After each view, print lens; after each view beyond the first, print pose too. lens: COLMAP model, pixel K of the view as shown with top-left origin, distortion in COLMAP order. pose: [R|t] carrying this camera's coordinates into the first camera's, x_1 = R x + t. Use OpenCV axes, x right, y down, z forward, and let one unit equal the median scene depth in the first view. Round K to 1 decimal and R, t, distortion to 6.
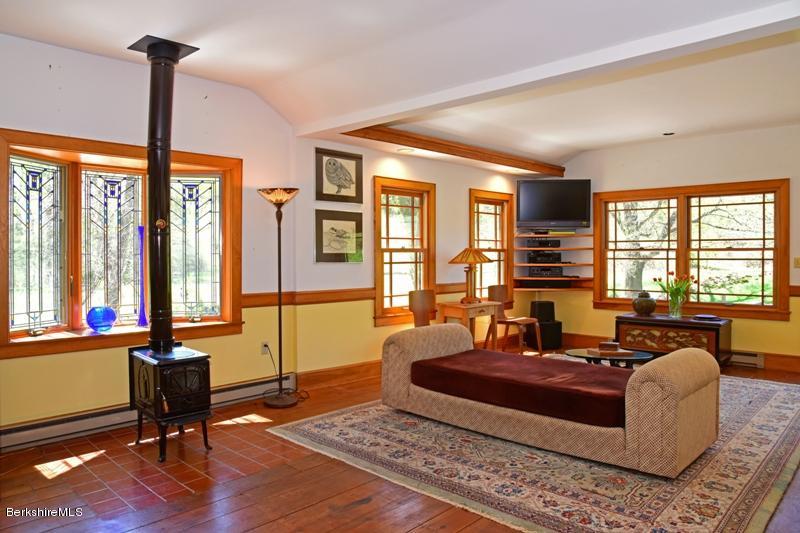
lens RADIAL K [[566.0, 0, 400.0], [0, 566.0, 266.5], [0, 0, 1]] dist [-0.111500, 0.036769]
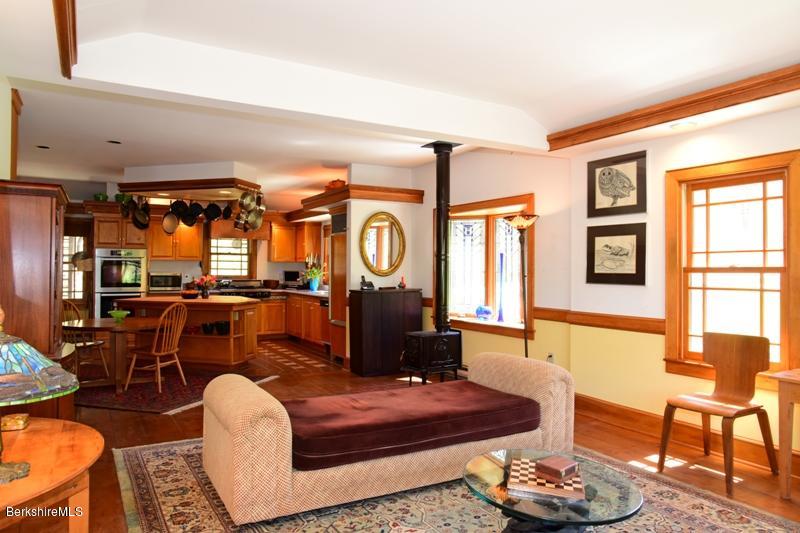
lens RADIAL K [[566.0, 0, 400.0], [0, 566.0, 266.5], [0, 0, 1]] dist [-0.111500, 0.036769]
pose [[-0.283207, -0.005922, -0.959040, 0.743361], [-0.026178, 0.999656, 0.001557, -0.024591], [0.958701, 0.025547, -0.283265, 0.848626]]
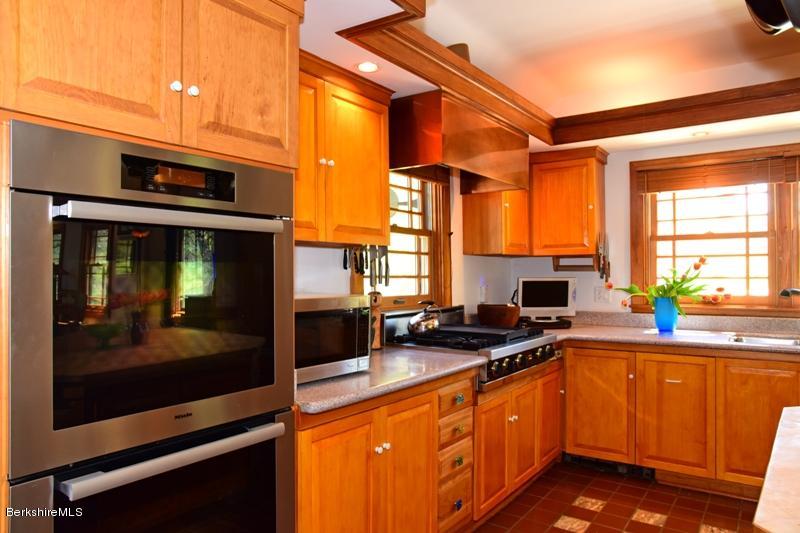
lens RADIAL K [[553.3, 0, 399.7], [0, 553.3, 269.6], [0, 0, 1]] dist [-0.063113, 0.055276]
pose [[0.162396, -0.013171, -0.986638, -0.255492], [-0.012084, 0.999809, -0.015336, 0.001890], [0.986652, 0.014413, 0.162206, -0.259977]]
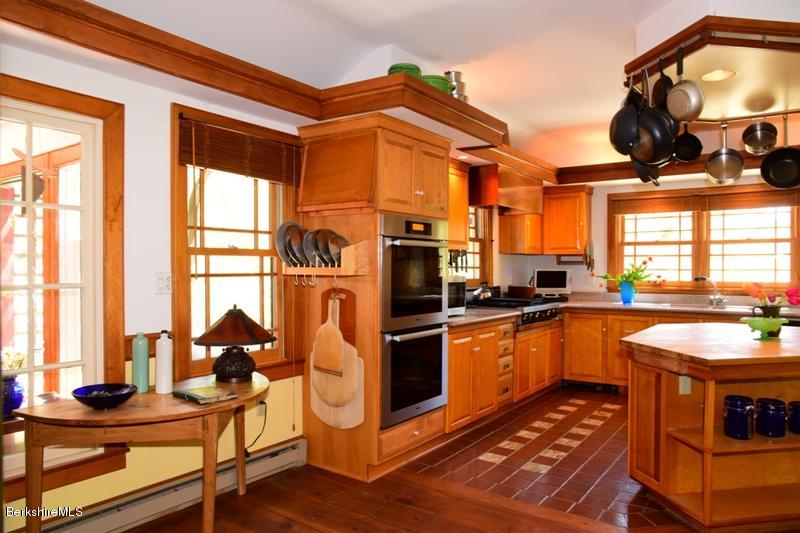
lens RADIAL K [[565.8, 0, 401.4], [0, 565.8, 273.6], [0, 0, 1]] dist [-0.033276, 0.000282]
pose [[0.174133, 0.007432, -0.984694, 0.102961], [-0.018429, 0.999821, 0.004287, 0.008639], [0.984550, 0.017401, 0.174239, -0.436880]]
